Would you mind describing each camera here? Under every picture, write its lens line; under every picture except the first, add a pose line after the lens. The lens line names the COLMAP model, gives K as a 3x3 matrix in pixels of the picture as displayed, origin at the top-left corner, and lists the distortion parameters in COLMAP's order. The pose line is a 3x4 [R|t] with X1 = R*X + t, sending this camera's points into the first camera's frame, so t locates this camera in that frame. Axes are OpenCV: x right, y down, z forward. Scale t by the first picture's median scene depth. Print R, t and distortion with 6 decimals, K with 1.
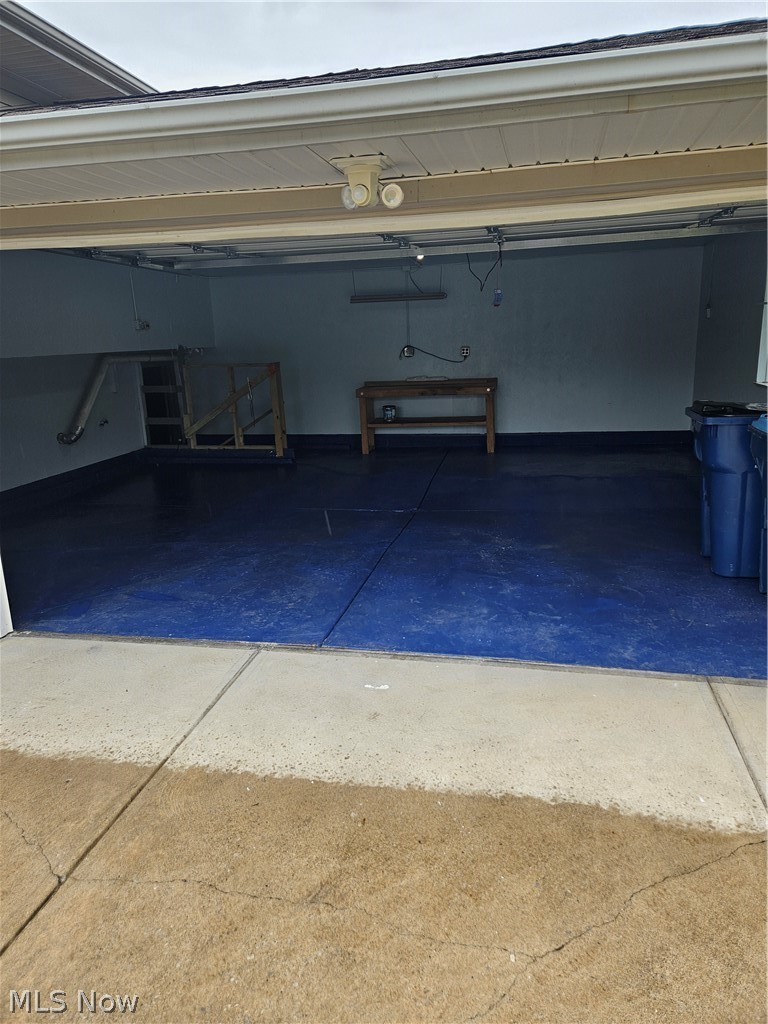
lens RADIAL K [[675.1, 0, 373.7], [0, 675.1, 497.8], [0, 0, 1]] dist [0.077732, -0.061725]
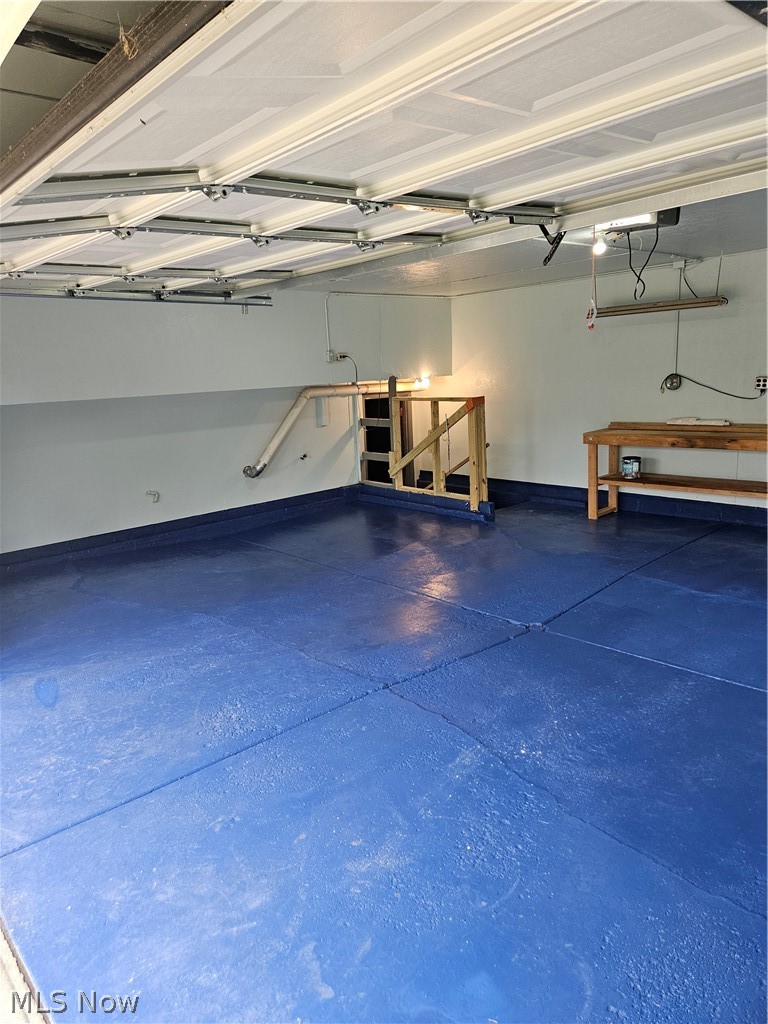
lens RADIAL K [[675.1, 0, 373.7], [0, 675.1, 497.8], [0, 0, 1]] dist [0.077732, -0.061725]
pose [[0.809124, 0.107485, -0.577724, 0.265780], [-0.116820, 0.992928, 0.021122, -0.090137], [0.575909, 0.050399, 0.815959, 0.297178]]
